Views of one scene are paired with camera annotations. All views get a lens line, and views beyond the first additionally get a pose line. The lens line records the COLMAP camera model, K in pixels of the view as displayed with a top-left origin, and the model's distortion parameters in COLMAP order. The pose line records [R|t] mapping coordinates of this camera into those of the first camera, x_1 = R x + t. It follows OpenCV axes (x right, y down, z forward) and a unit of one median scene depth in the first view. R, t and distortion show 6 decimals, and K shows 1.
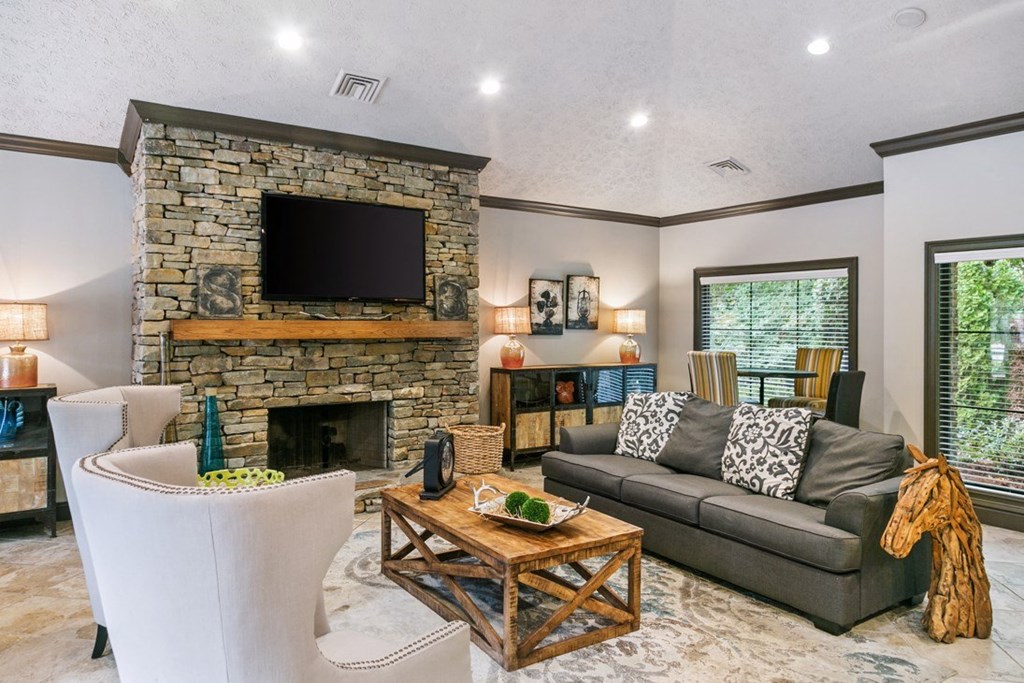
lens RADIAL K [[707.9, 0, 521.0], [0, 707.9, 318.4], [0, 0, 1]] dist [0.003014, 0.010592]
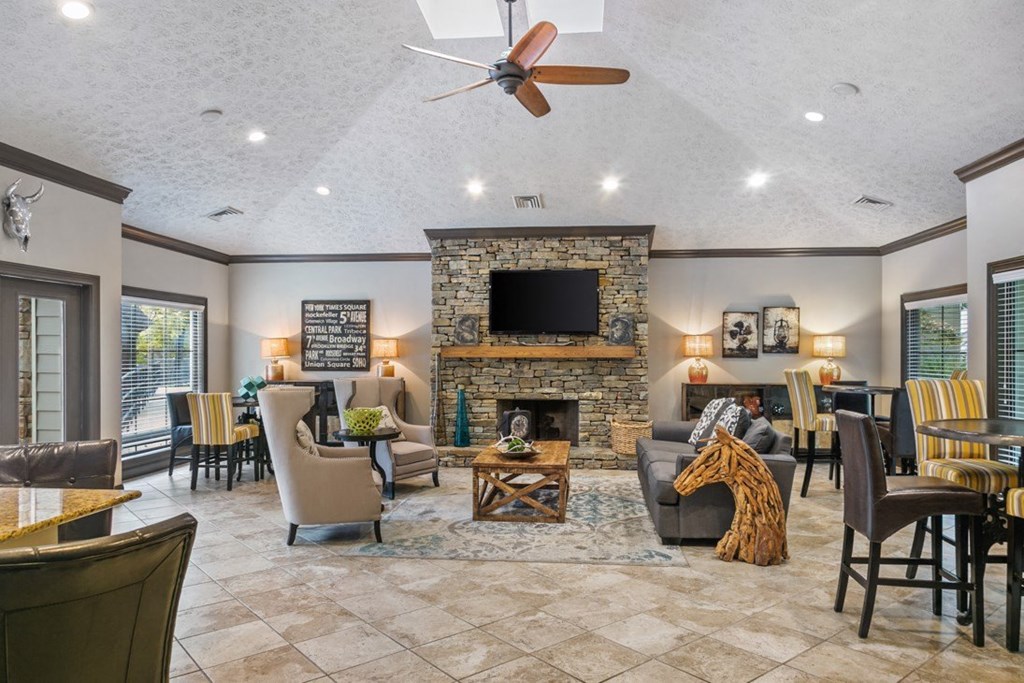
lens RADIAL K [[707.9, 0, 513.3], [0, 707.9, 345.6], [0, 0, 1]] dist [0.003014, 0.010592]
pose [[0.757422, -0.011819, -0.652818, 0.702643], [0.006103, 0.999921, -0.011023, 0.017778], [0.652897, 0.004365, 0.757434, -0.217819]]
